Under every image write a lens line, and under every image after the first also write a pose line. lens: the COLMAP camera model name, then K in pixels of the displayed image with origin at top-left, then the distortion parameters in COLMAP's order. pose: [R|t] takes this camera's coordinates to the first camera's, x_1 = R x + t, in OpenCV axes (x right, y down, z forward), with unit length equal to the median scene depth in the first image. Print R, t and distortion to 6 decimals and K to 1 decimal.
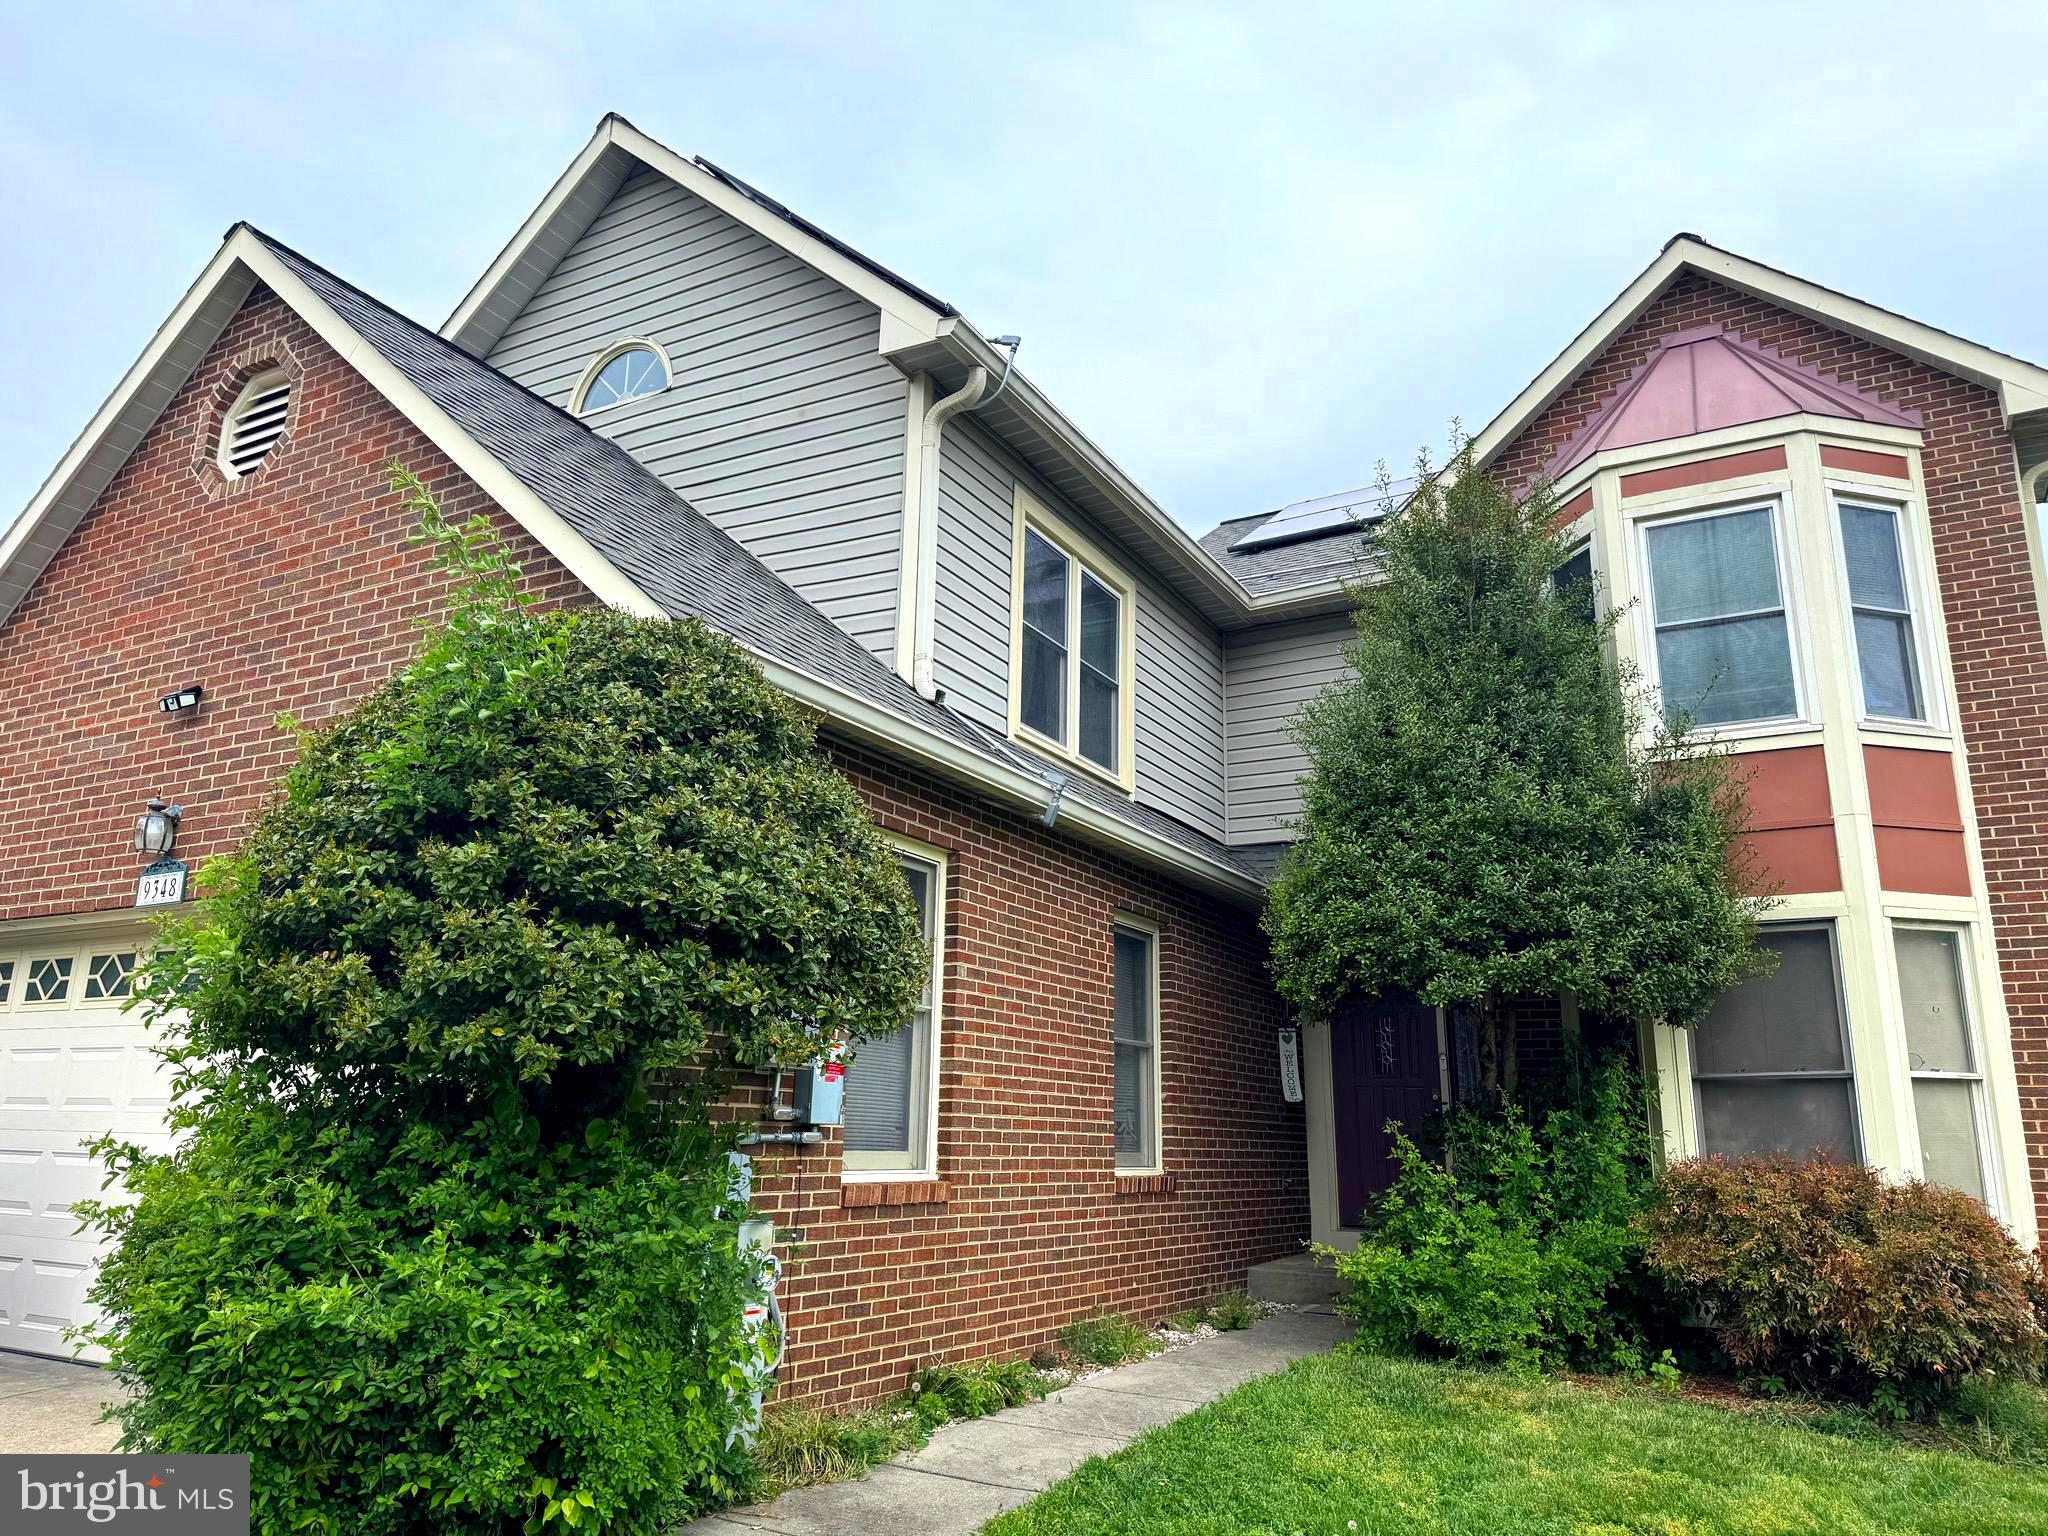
lens RADIAL K [[1436.5, 0, 1017.2], [0, 1436.5, 760.3], [0, 0, 1]] dist [0.076420, -0.105727]
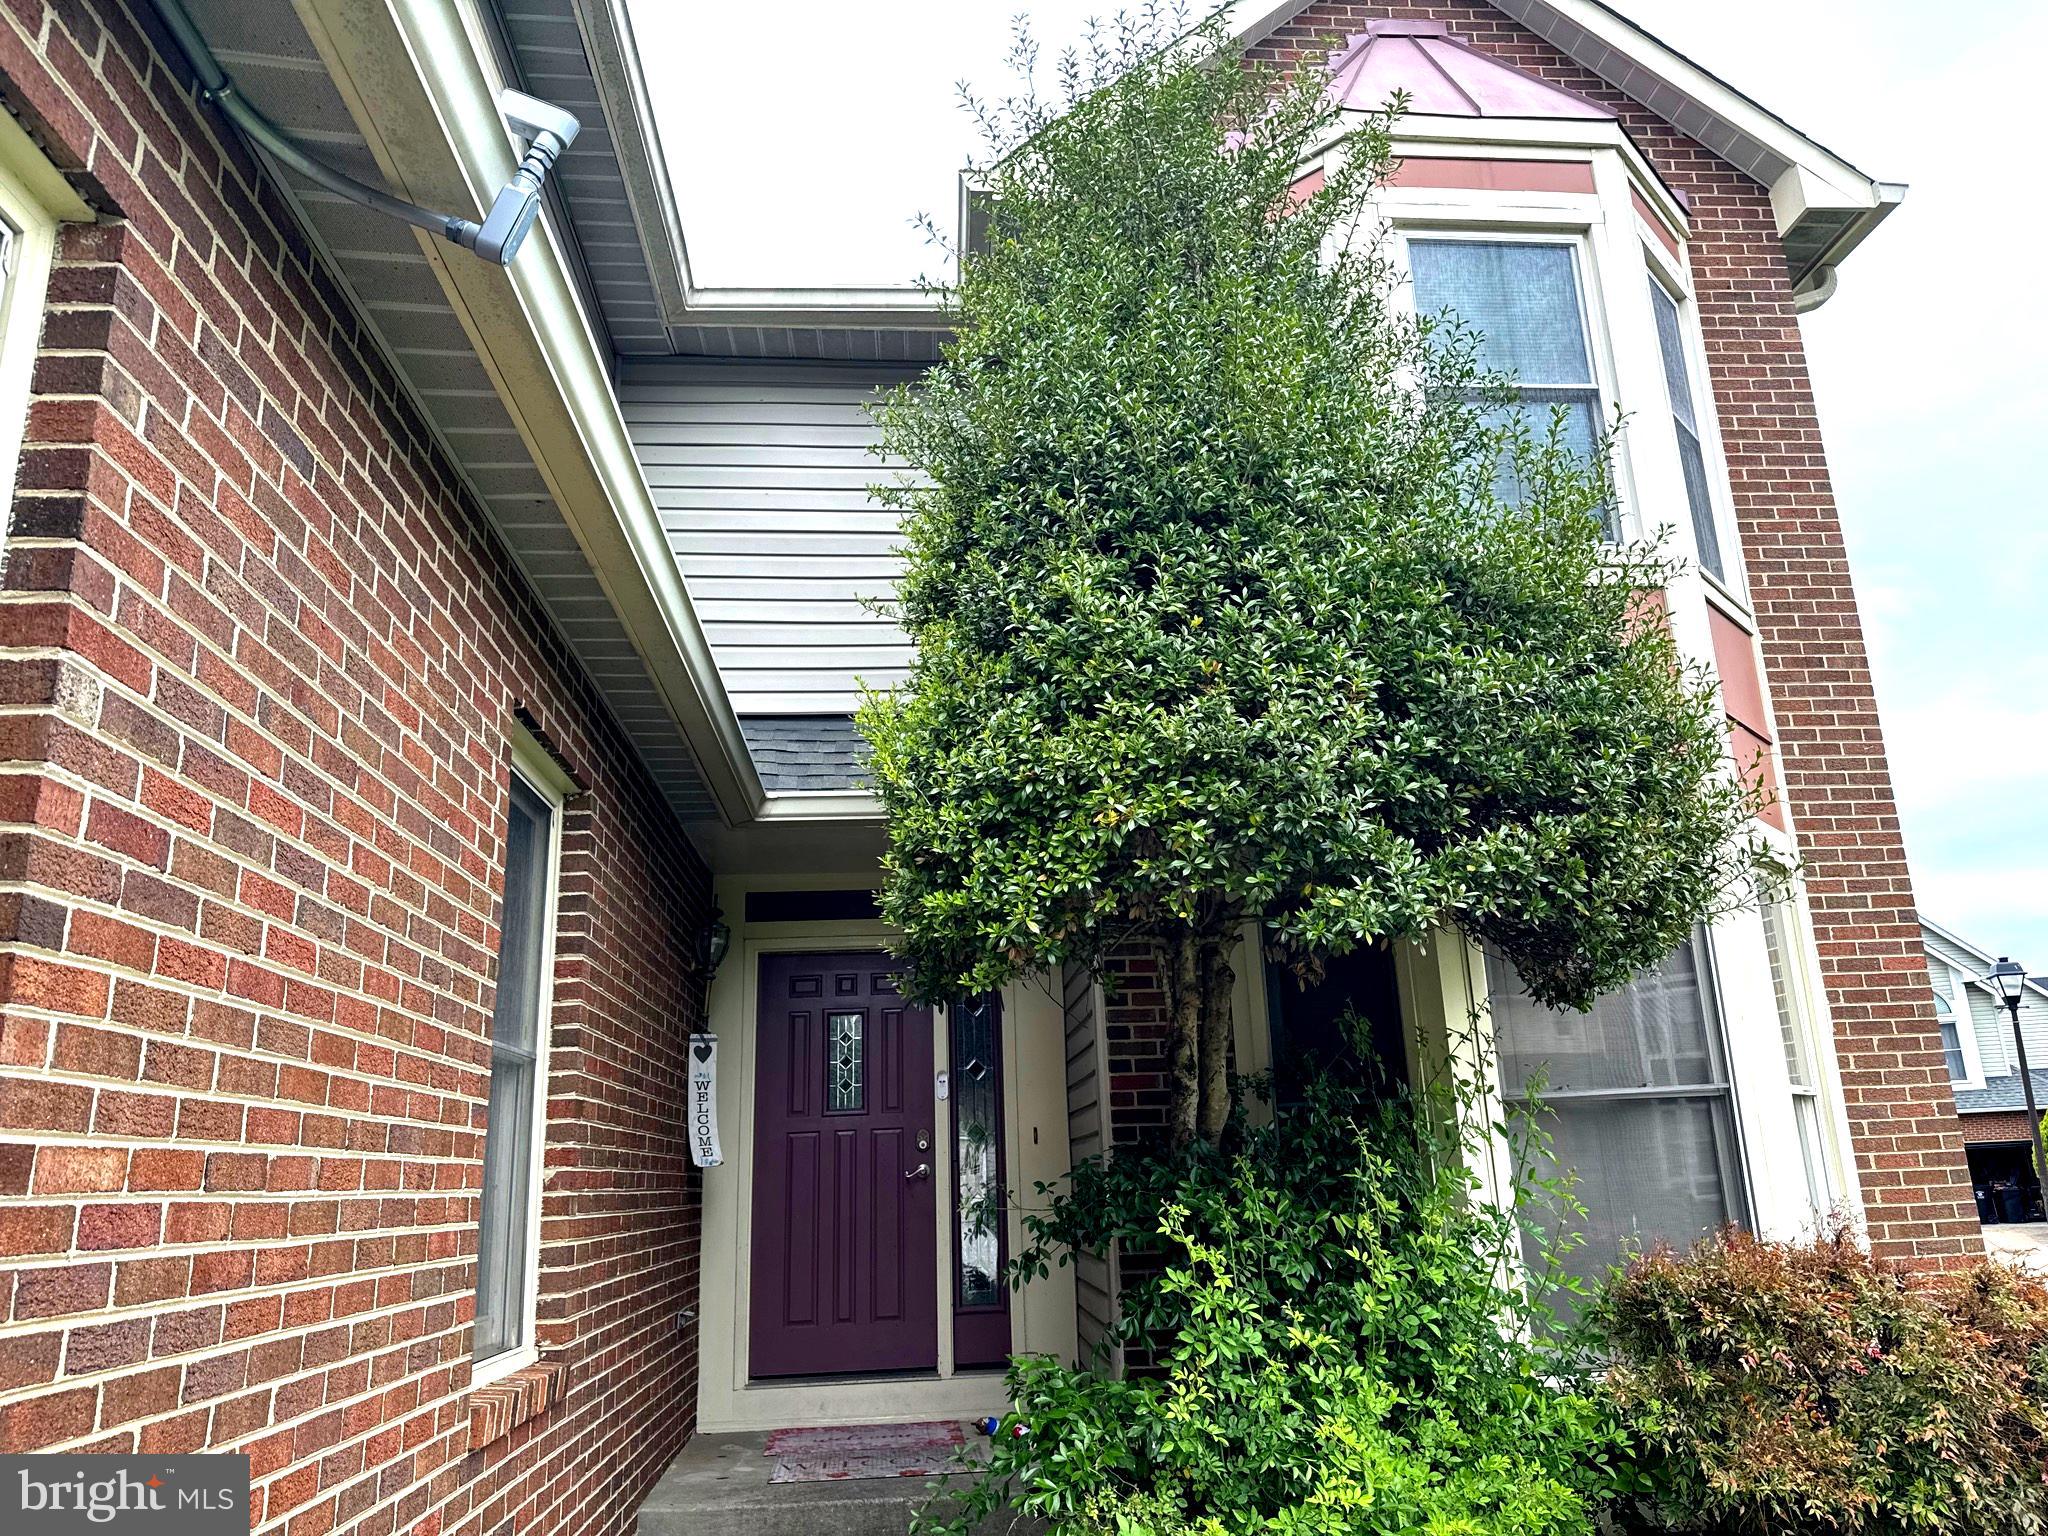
lens RADIAL K [[1436.5, 0, 1036.0], [0, 1436.5, 783.2], [0, 0, 1]] dist [0.076420, -0.105727]
pose [[0.827193, 0.102060, 0.552572, -0.033325], [-0.094253, 0.994636, -0.042615, 0.132514], [-0.553957, -0.016831, 0.832375, 0.613221]]
